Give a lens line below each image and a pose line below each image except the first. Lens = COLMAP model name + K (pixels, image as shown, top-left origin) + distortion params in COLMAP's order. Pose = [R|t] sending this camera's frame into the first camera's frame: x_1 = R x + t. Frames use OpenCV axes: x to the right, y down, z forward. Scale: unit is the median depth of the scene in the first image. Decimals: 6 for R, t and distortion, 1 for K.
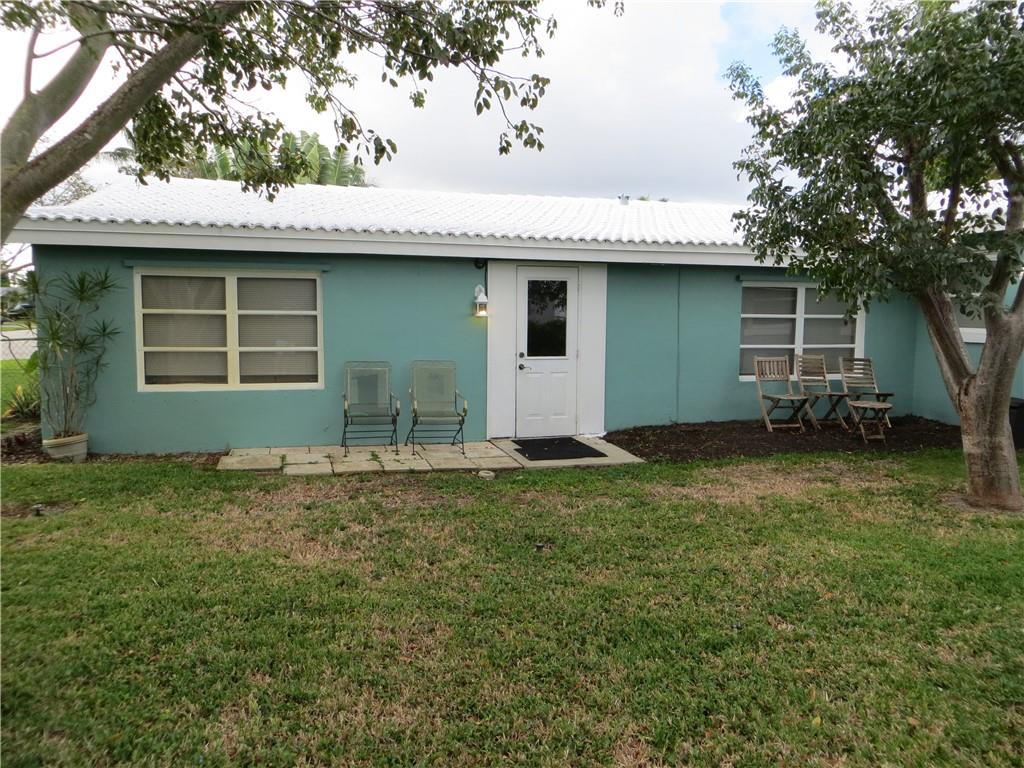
lens RADIAL K [[767.1, 0, 506.0], [0, 767.1, 384.4], [0, 0, 1]] dist [-0.018225, 0.002573]
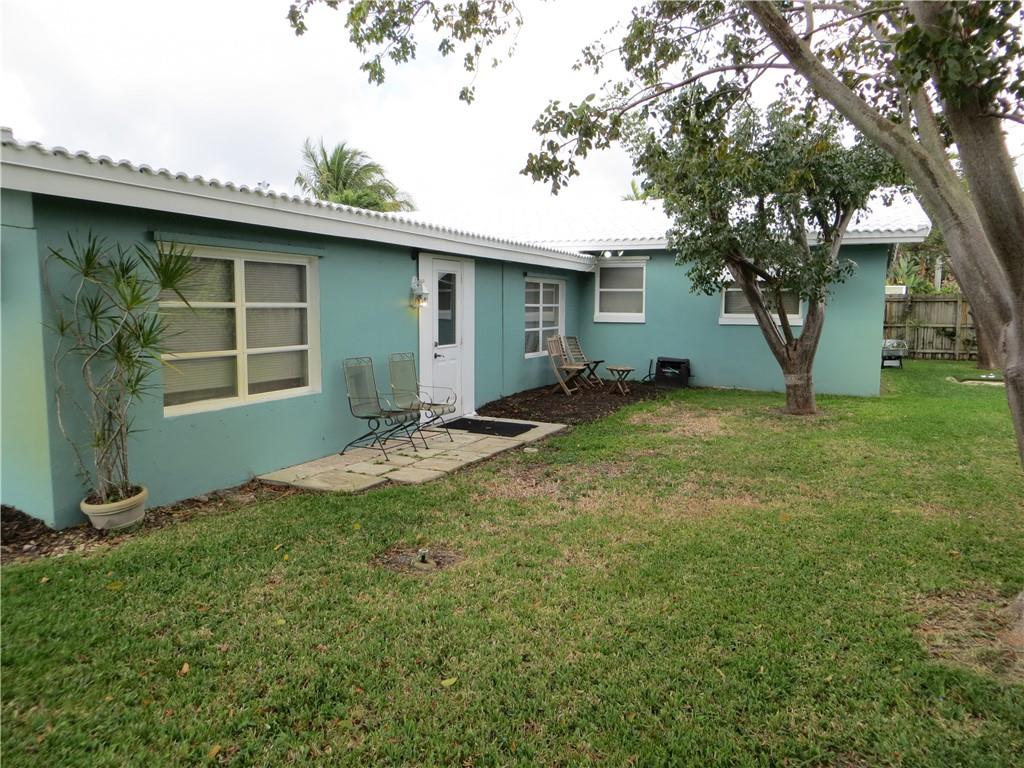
lens RADIAL K [[767.1, 0, 506.0], [0, 767.1, 384.4], [0, 0, 1]] dist [-0.018225, 0.002573]
pose [[0.626425, -0.086066, 0.774716, -0.783413], [0.074814, 0.995936, 0.050148, -0.031262], [-0.775883, 0.026546, 0.630318, 0.289804]]
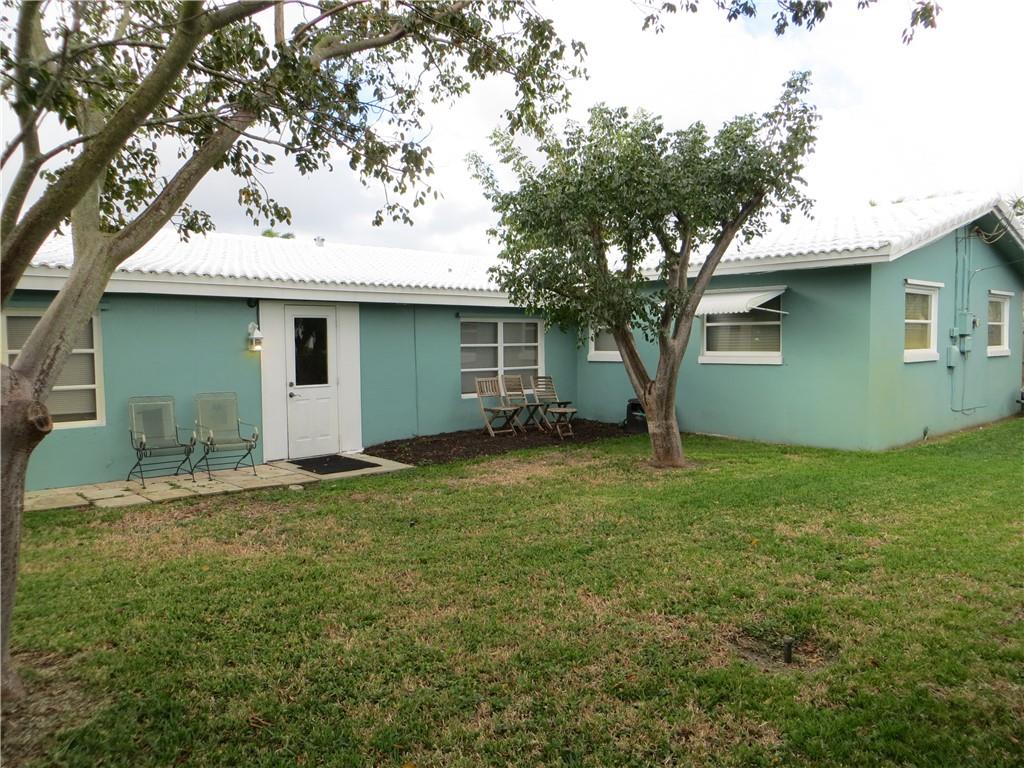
lens RADIAL K [[767.1, 0, 506.0], [0, 767.1, 384.4], [0, 0, 1]] dist [-0.018225, 0.002573]
pose [[0.882138, -0.043178, 0.469008, -0.242930], [0.062445, 0.997720, -0.025599, 0.010476], [-0.466833, 0.051869, 0.882823, -0.139353]]
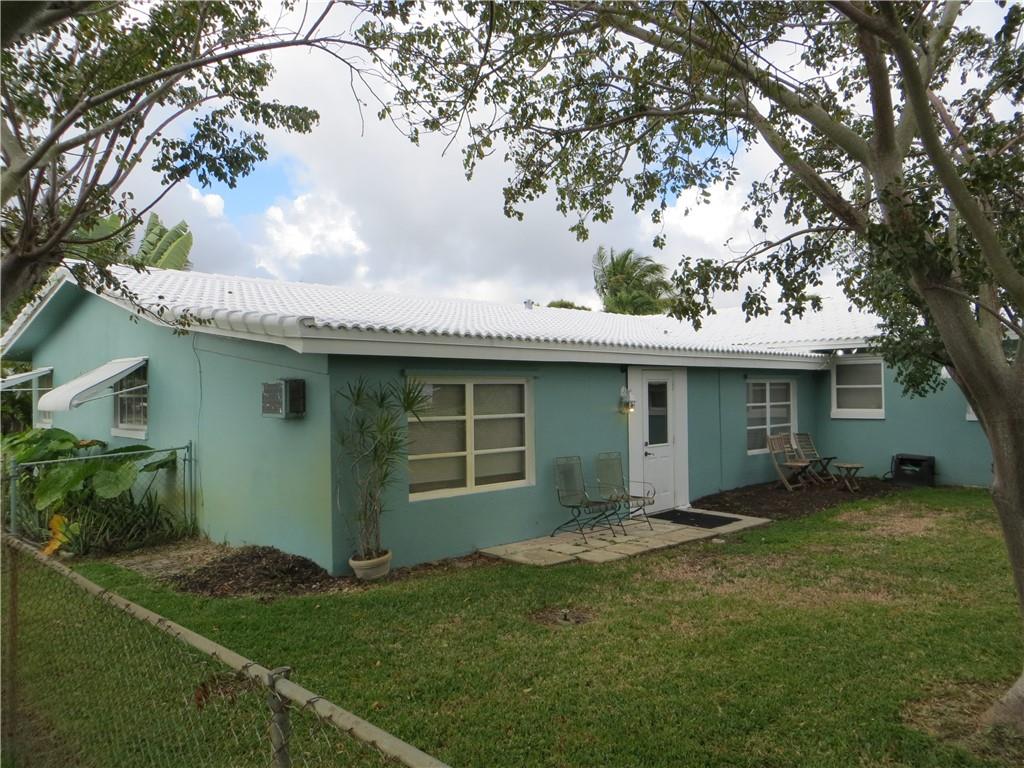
lens RADIAL K [[766.4, 0, 512.0], [0, 766.4, 384.0], [0, 0, 1]] dist [-0.018316, -0.001952]
pose [[0.868859, -0.015251, 0.494825, -0.804050], [0.068387, 0.993640, -0.089456, -0.041360], [-0.490314, 0.111565, 0.864376, 0.064399]]
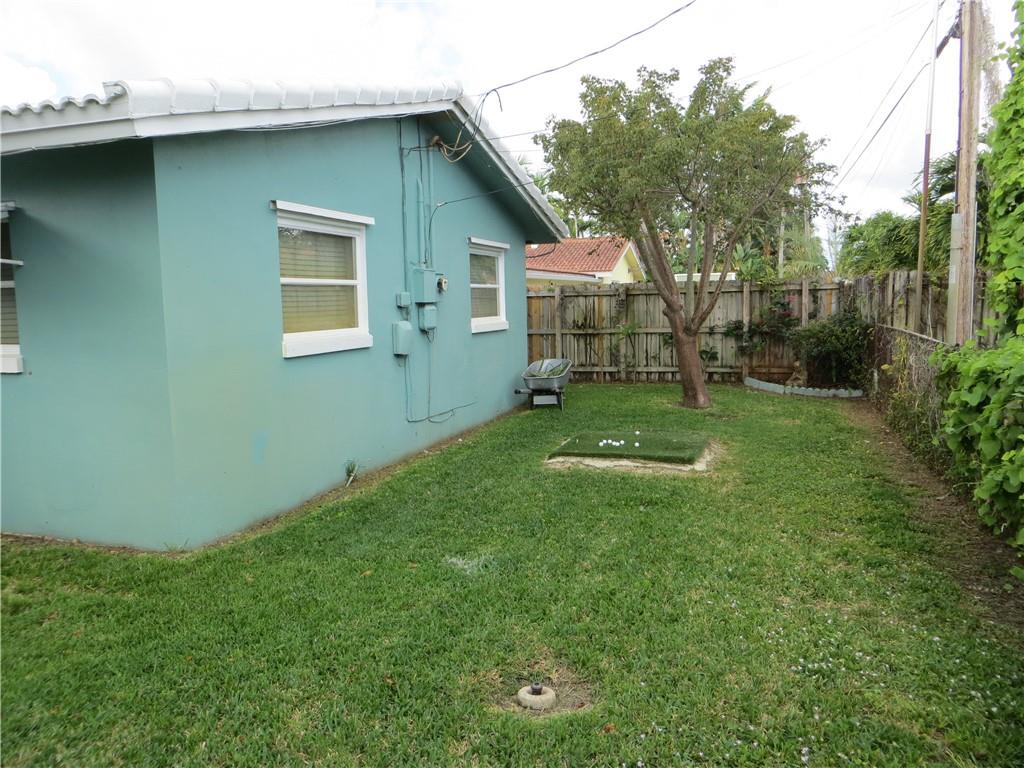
lens RADIAL K [[767.1, 0, 506.0], [0, 767.1, 384.4], [0, 0, 1]] dist [-0.018225, 0.002573]
pose [[0.552097, -0.110019, 0.826490, 0.479114], [0.105017, 0.992538, 0.061971, -0.015277], [-0.827140, 0.052581, 0.559531, 0.123803]]
